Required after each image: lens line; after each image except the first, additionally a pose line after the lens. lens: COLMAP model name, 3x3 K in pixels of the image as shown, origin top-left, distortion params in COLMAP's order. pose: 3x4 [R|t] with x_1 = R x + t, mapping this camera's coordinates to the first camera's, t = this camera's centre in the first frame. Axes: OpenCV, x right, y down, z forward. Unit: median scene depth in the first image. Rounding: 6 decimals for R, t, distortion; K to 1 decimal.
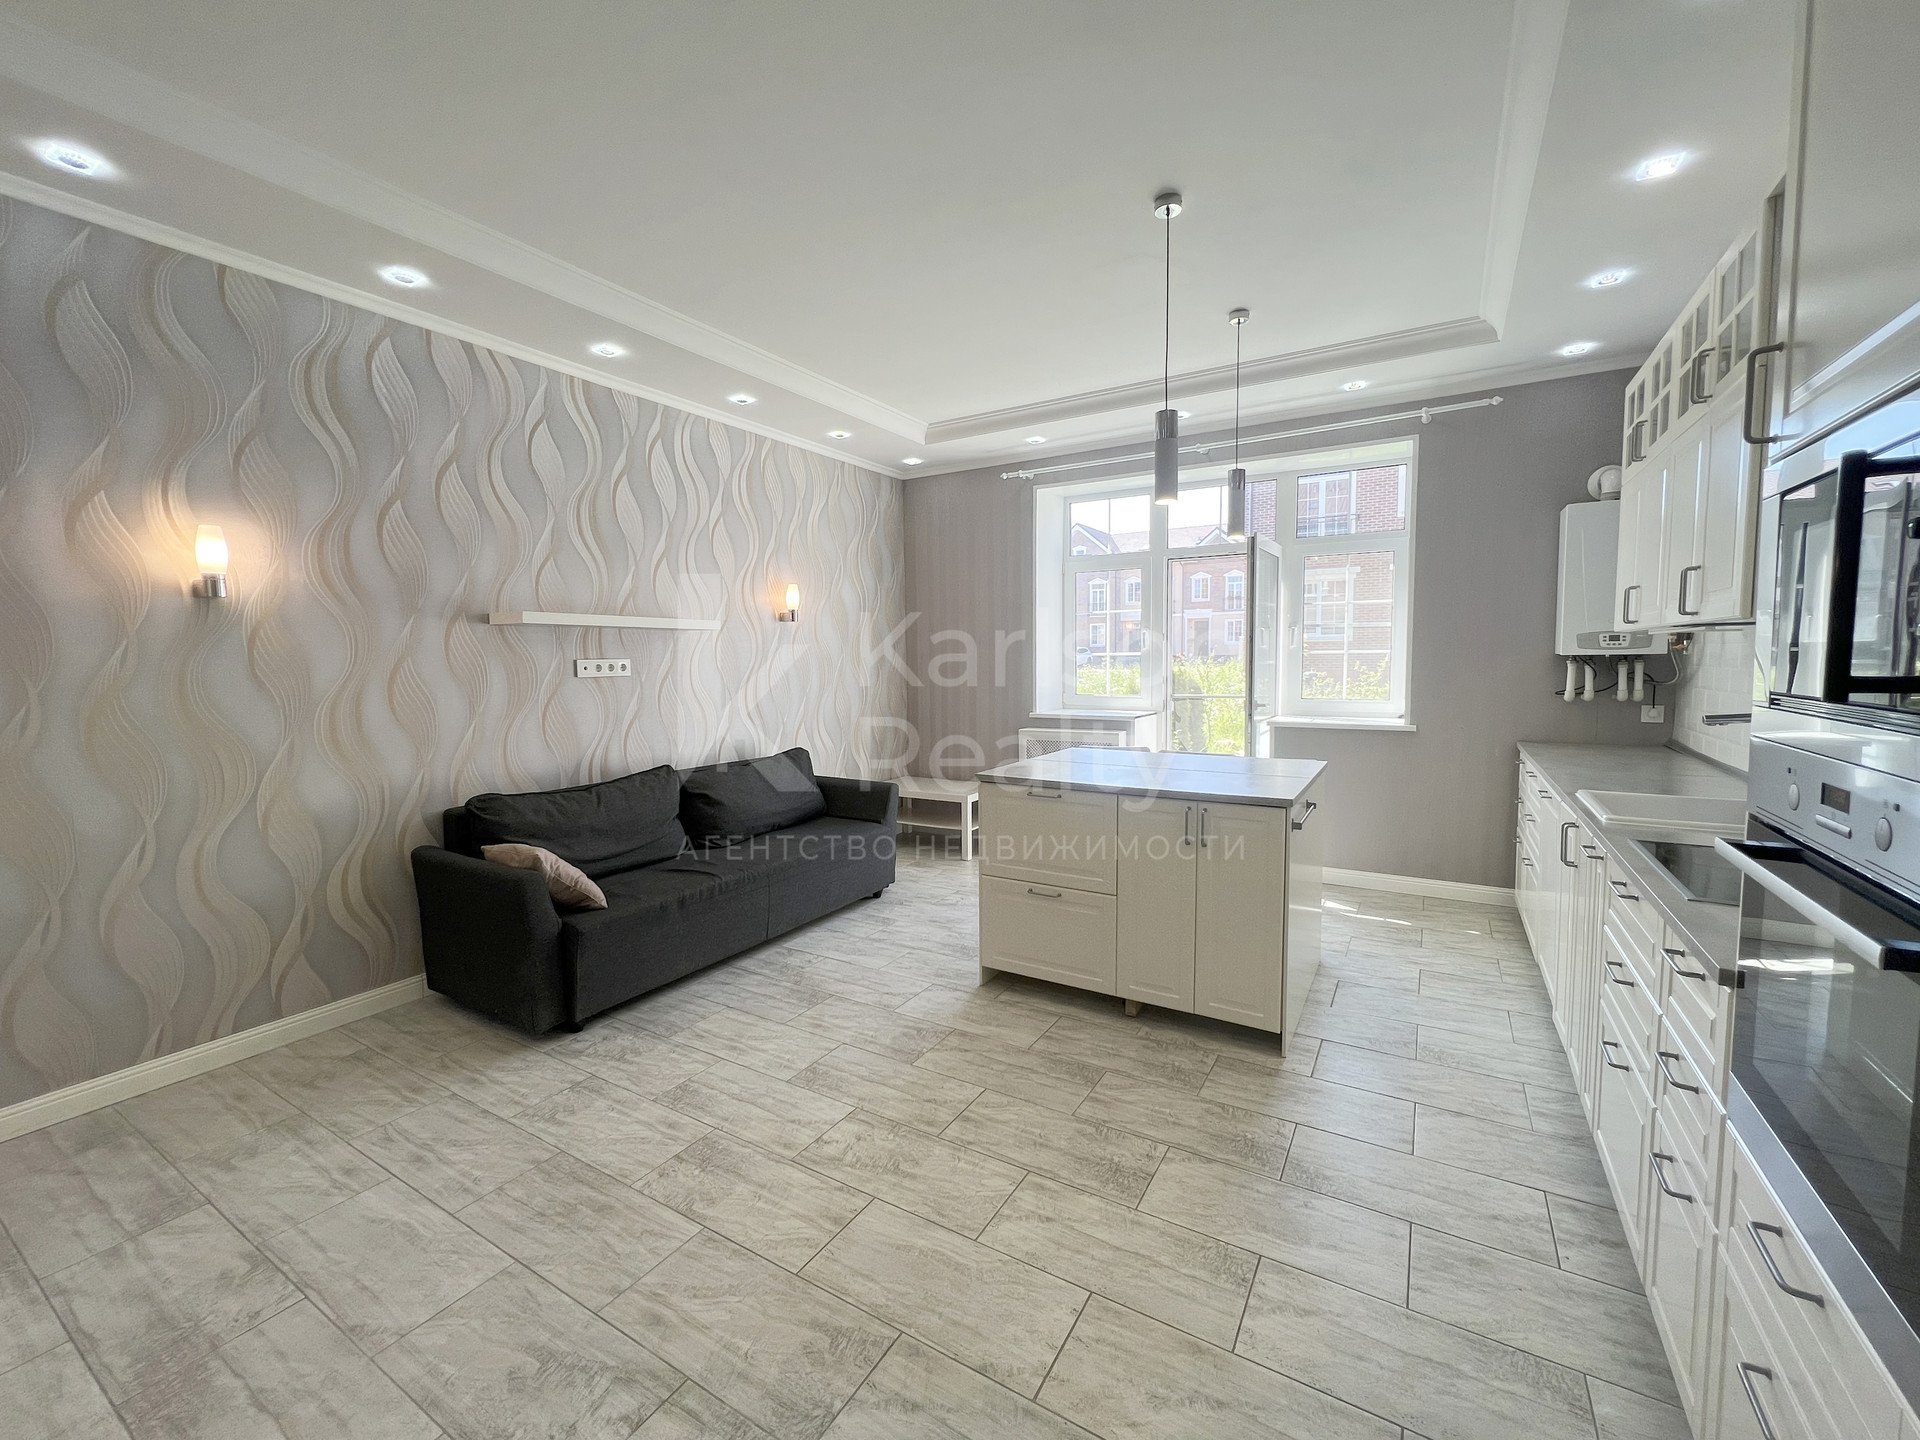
lens RADIAL K [[778.2, 0, 944.2], [0, 778.2, 717.8], [0, 0, 1]] dist [-0.004419, 0.001539]
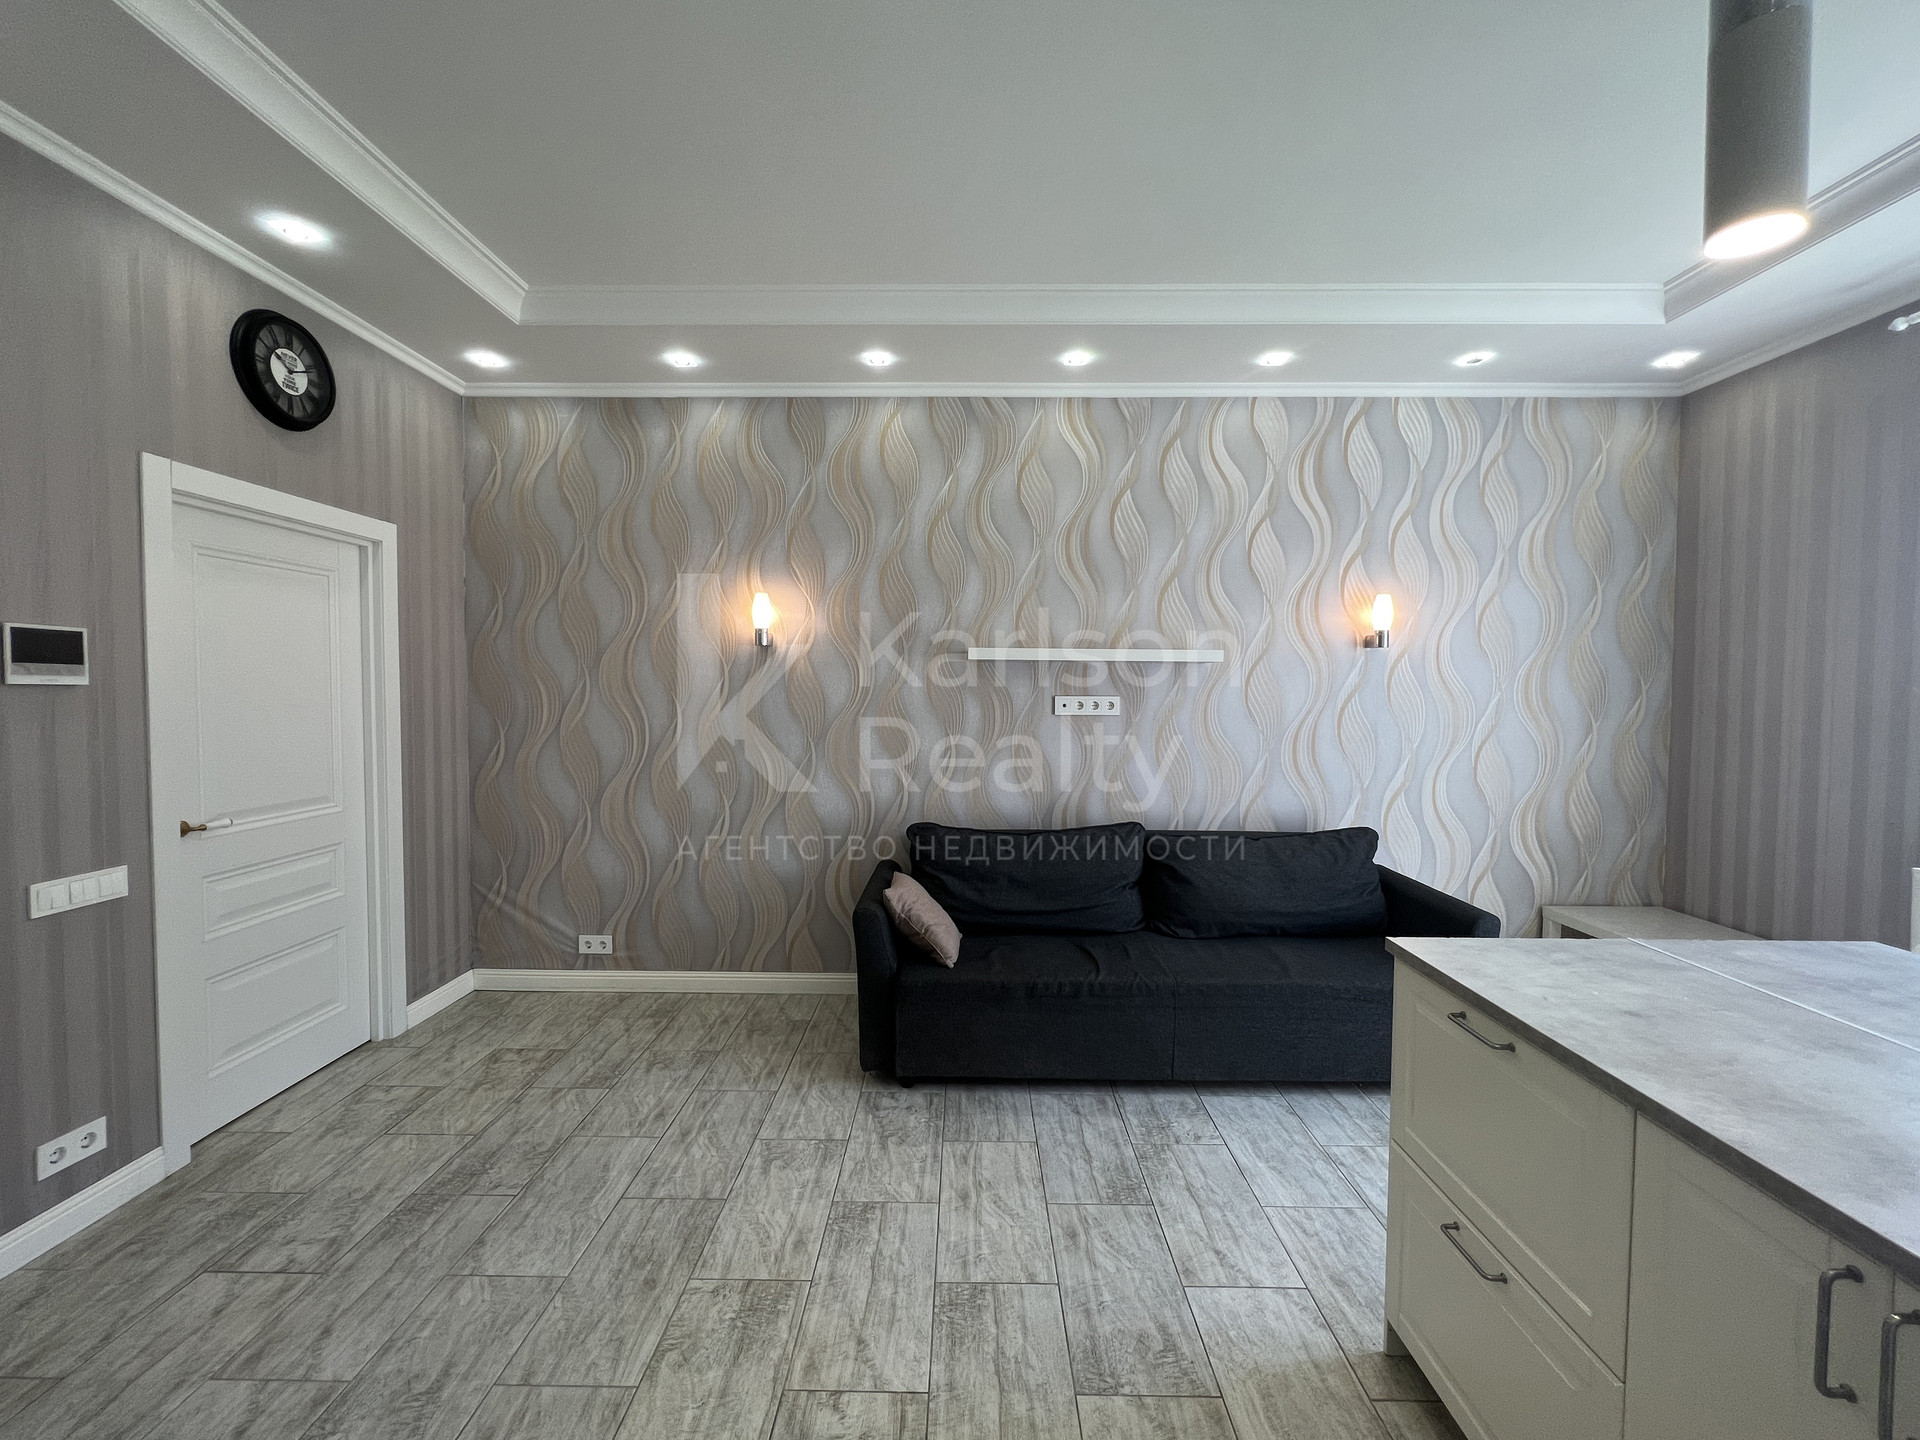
lens RADIAL K [[778.2, 0, 960.7], [0, 778.2, 715.2], [0, 0, 1]] dist [-0.004419, 0.001539]
pose [[0.518339, 0.042573, -0.854115, 0.364255], [-0.077919, 0.996957, 0.002406, -0.059080], [0.851618, 0.065305, 0.520079, 0.540376]]
